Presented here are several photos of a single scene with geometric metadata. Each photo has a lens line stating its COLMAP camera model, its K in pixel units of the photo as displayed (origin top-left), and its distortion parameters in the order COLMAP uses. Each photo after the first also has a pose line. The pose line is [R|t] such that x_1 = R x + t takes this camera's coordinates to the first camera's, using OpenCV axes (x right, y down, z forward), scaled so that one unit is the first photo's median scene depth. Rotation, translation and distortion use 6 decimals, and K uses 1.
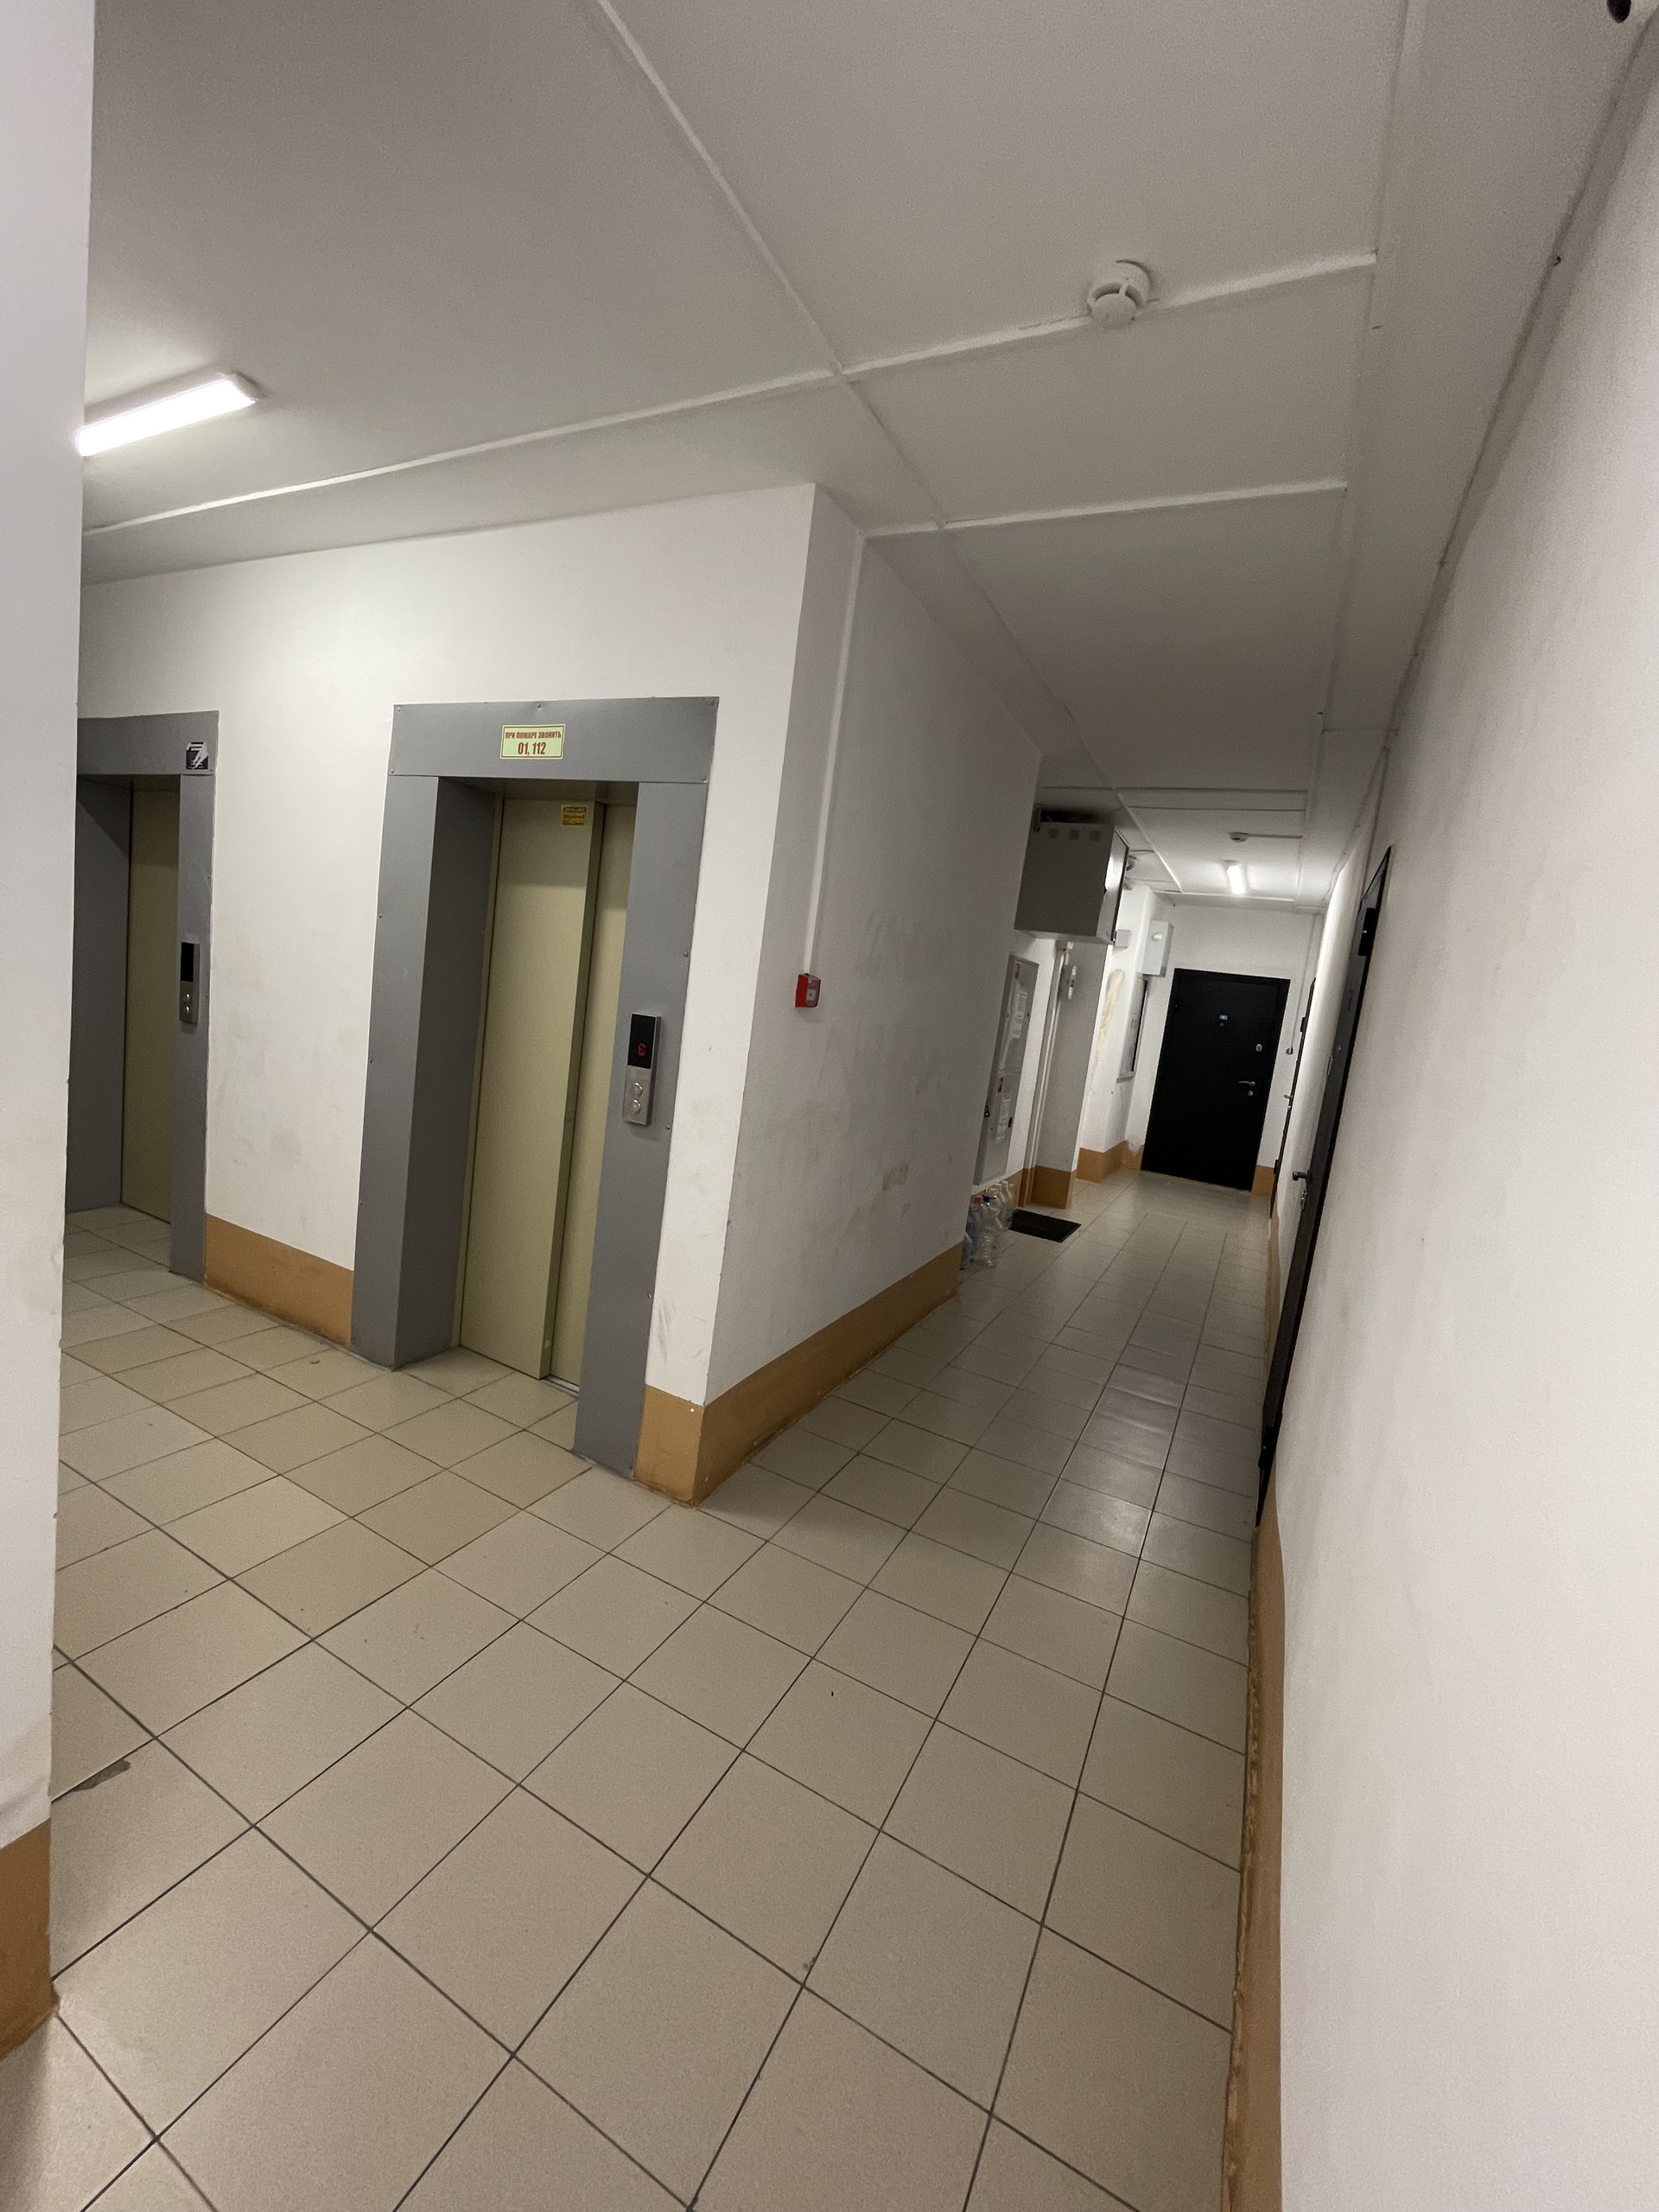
lens RADIAL K [[892.4, 0, 821.1], [0, 892.4, 1096.5], [0, 0, 1]] dist [-0.001663, 0.001082]
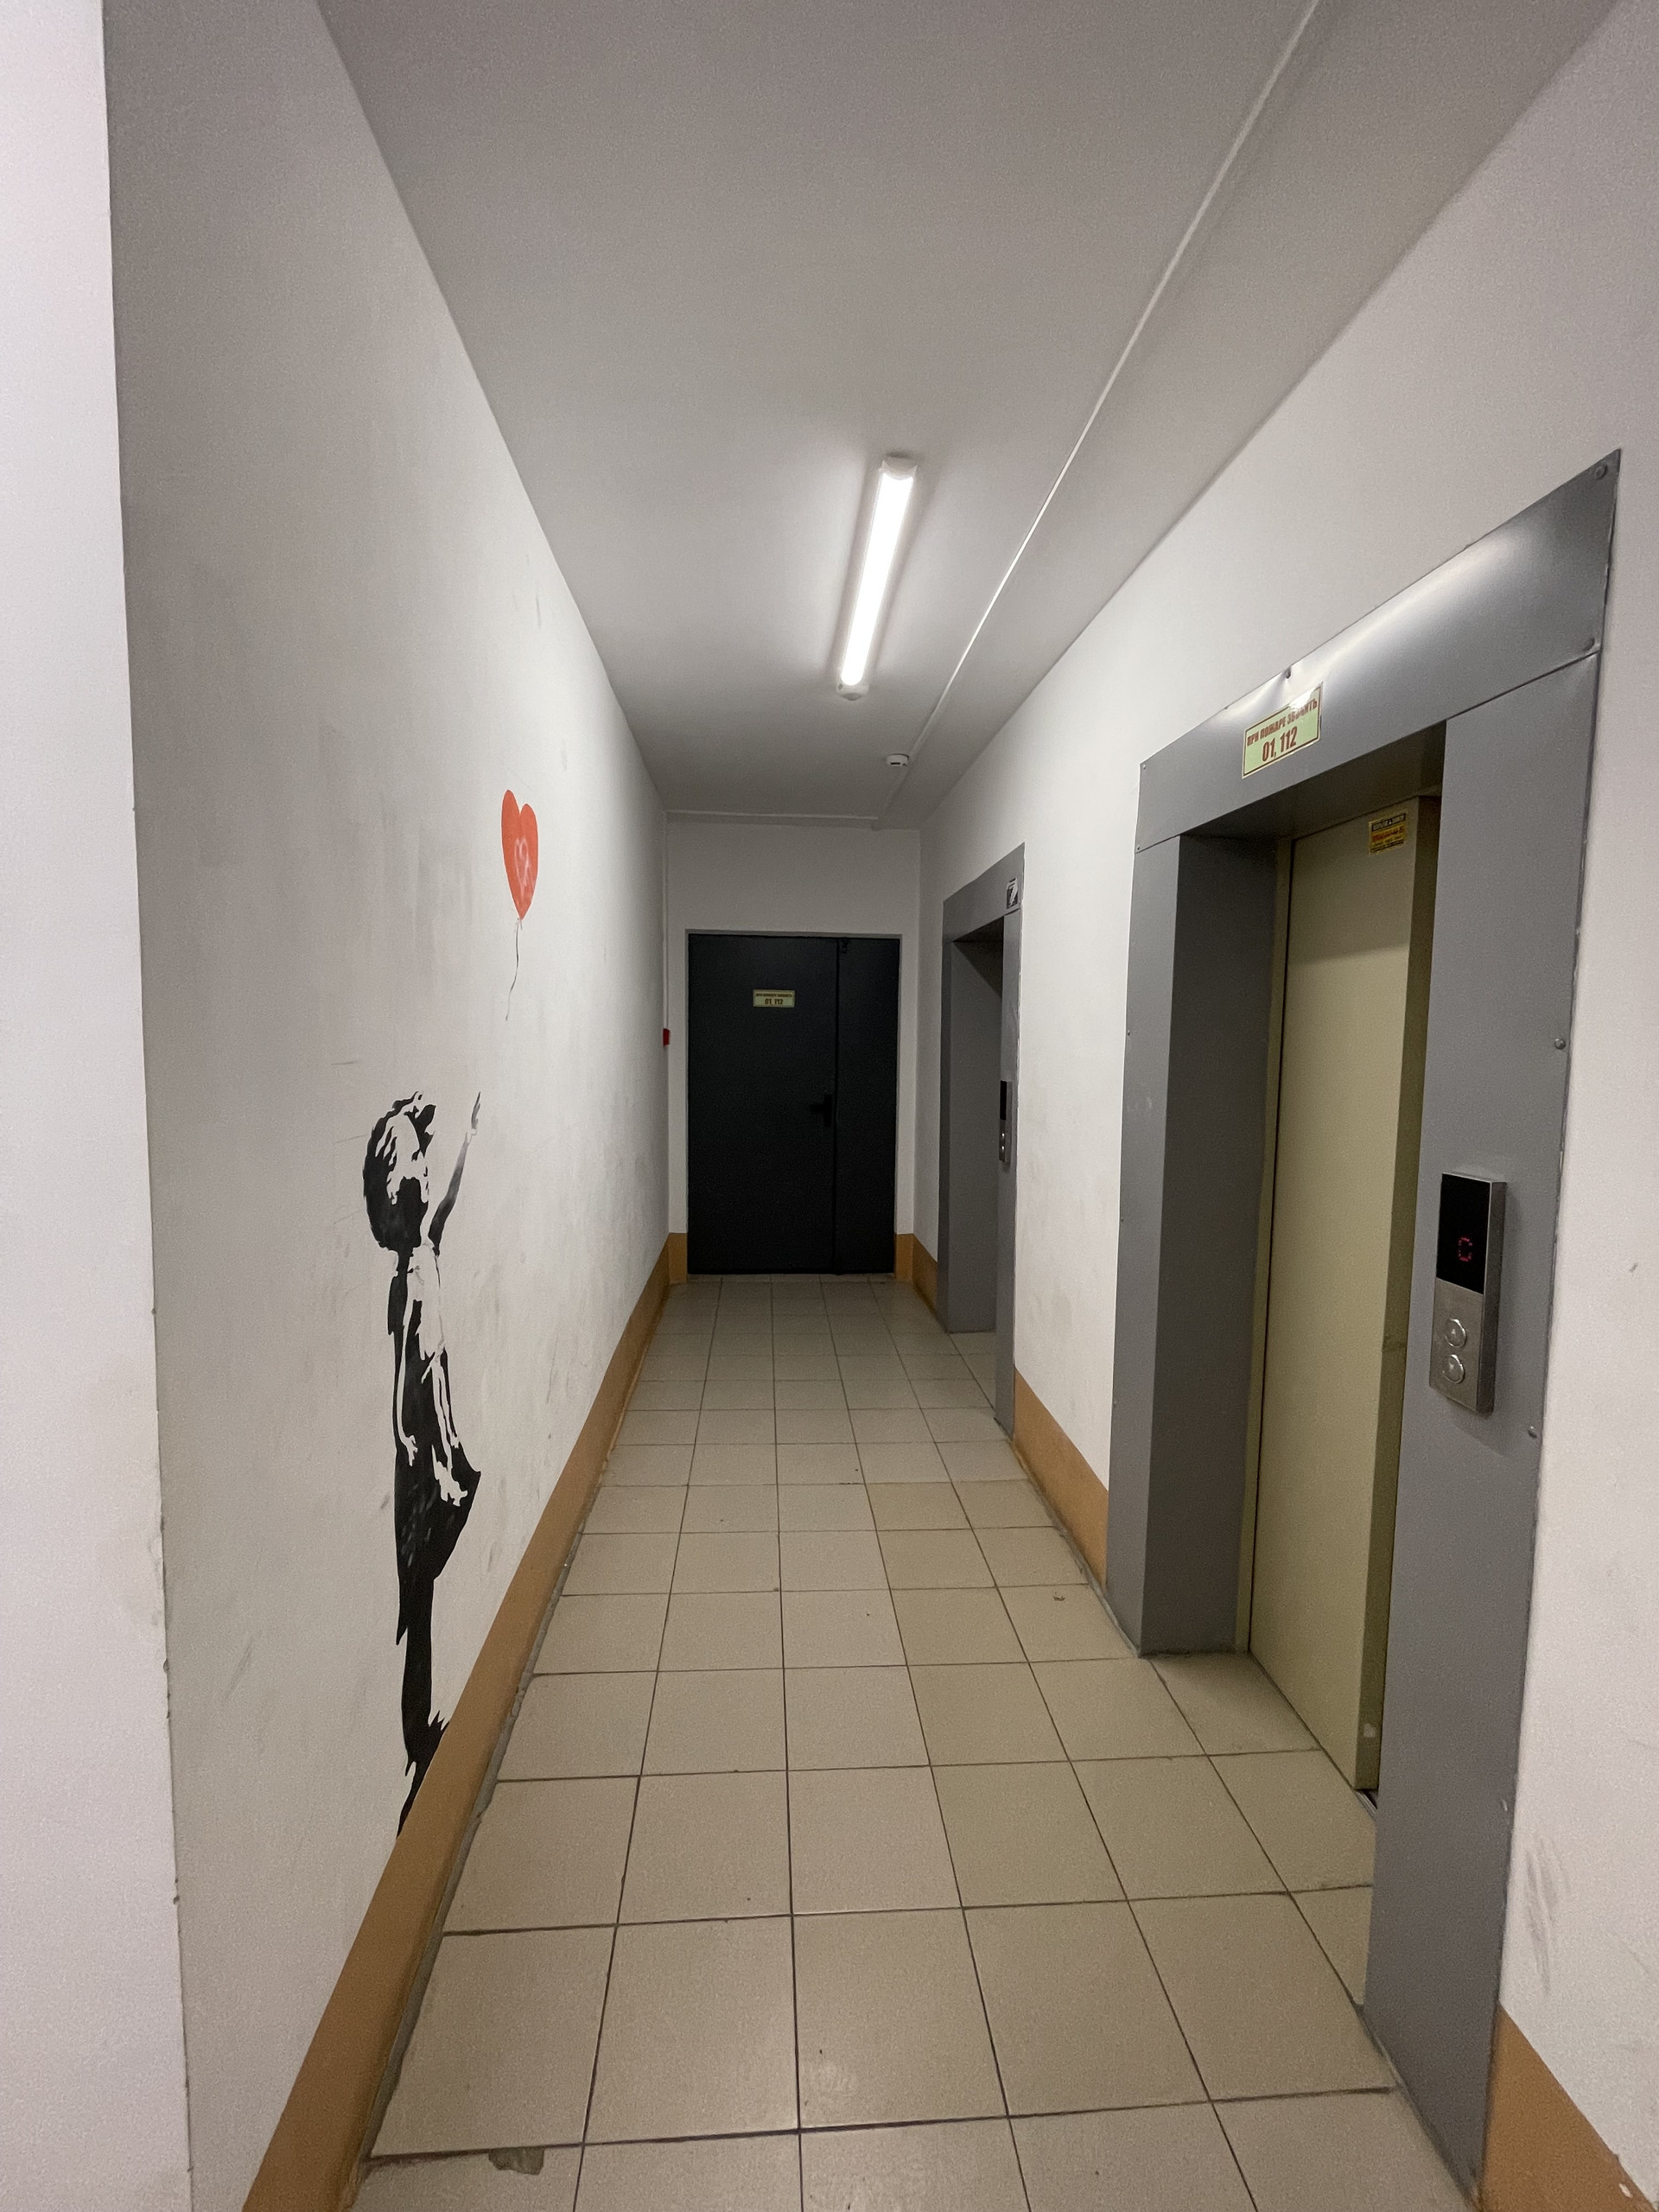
lens RADIAL K [[892.4, 0, 831.0], [0, 892.4, 1093.2], [0, 0, 1]] dist [-0.001663, 0.001082]
pose [[0.513802, -0.054494, -0.856177, 0.034211], [-0.060193, 0.993231, -0.099340, -0.059331], [0.855795, 0.102577, 0.507044, 0.398496]]
